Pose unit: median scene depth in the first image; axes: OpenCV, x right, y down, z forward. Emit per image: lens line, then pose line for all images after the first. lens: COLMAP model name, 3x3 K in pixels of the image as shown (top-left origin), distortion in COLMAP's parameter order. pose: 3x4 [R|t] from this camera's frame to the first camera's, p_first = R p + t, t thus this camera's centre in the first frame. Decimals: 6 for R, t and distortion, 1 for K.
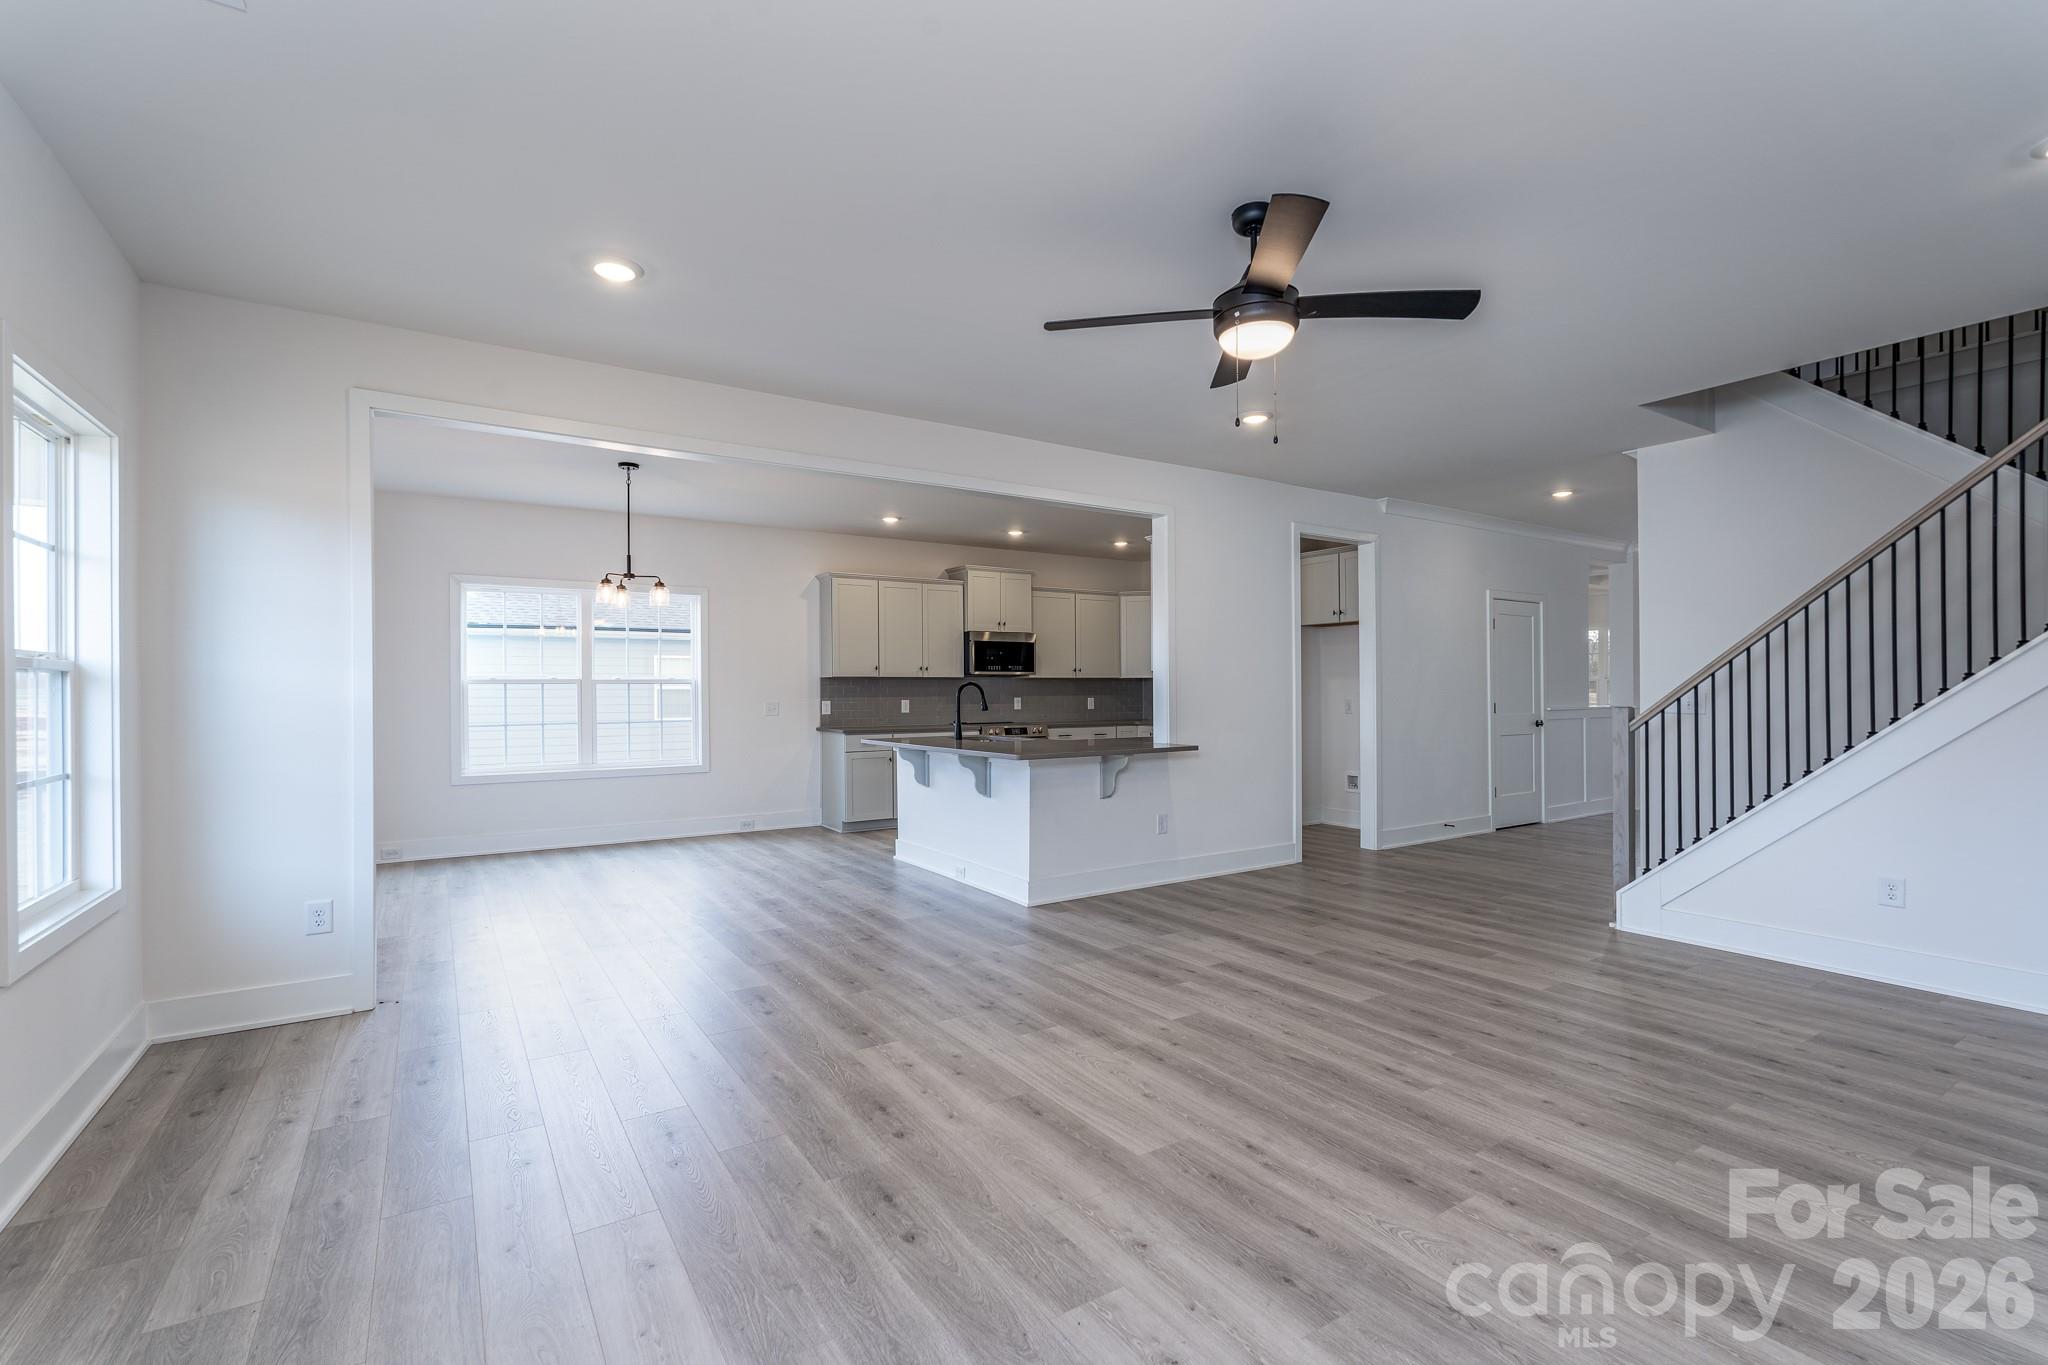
lens RADIAL K [[922.3, 0, 1019.1], [0, 922.3, 687.0], [0, 0, 1]] dist [0.002467, 0.000585]
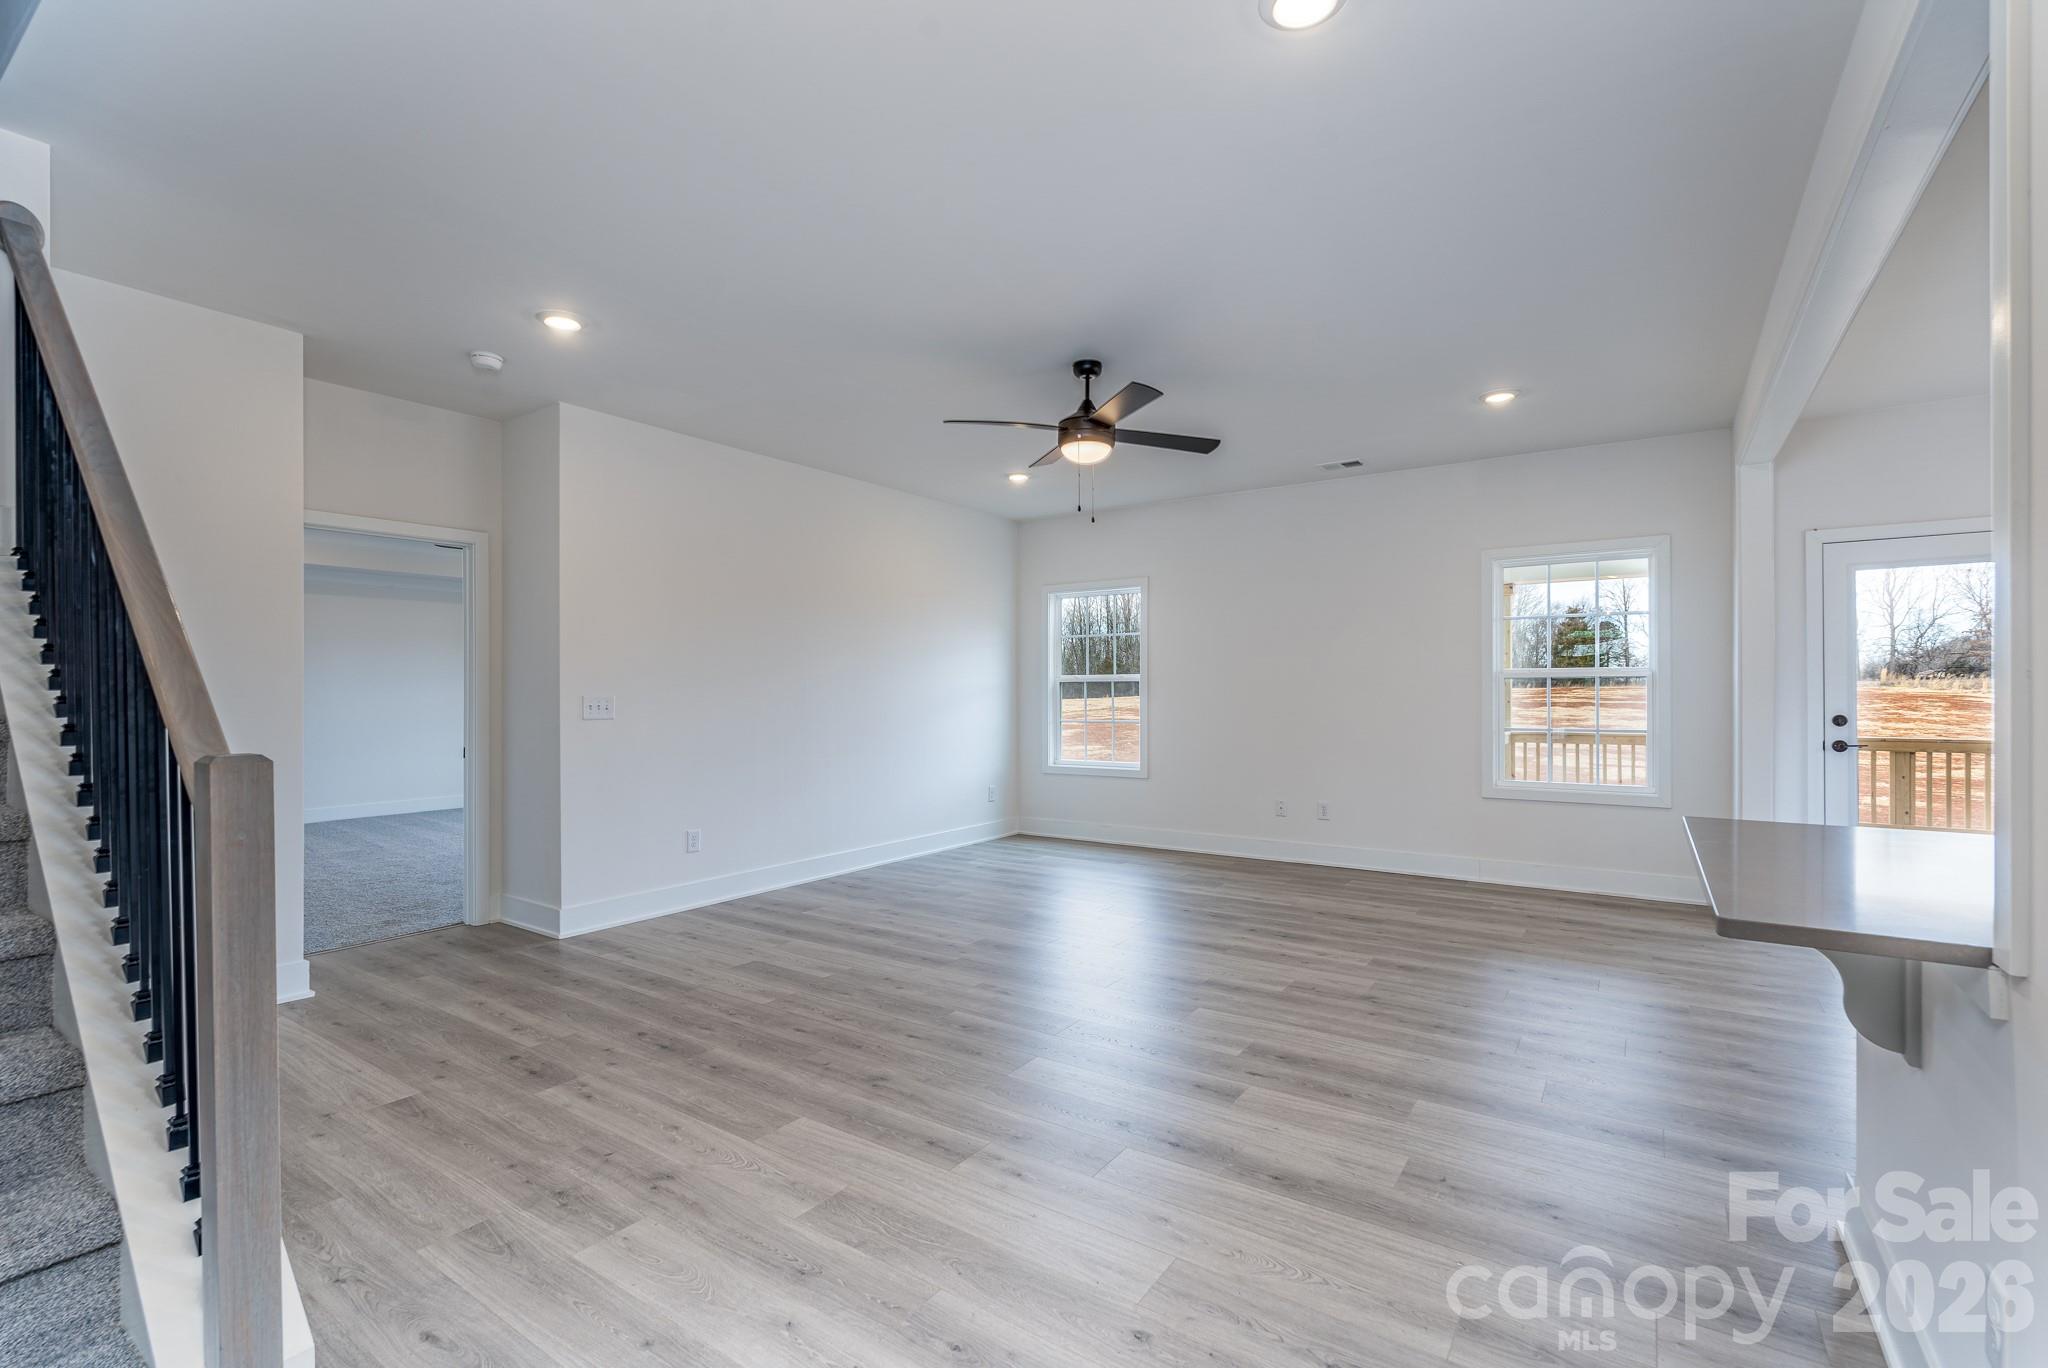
lens RADIAL K [[922.3, 0, 1020.4], [0, 922.3, 690.8], [0, 0, 1]] dist [0.002467, 0.000585]
pose [[-0.924235, 0.005932, -0.381777, 0.858816], [0.006595, 0.999978, -0.000430, 0.004336], [0.381767, -0.002916, -0.924254, 2.169299]]
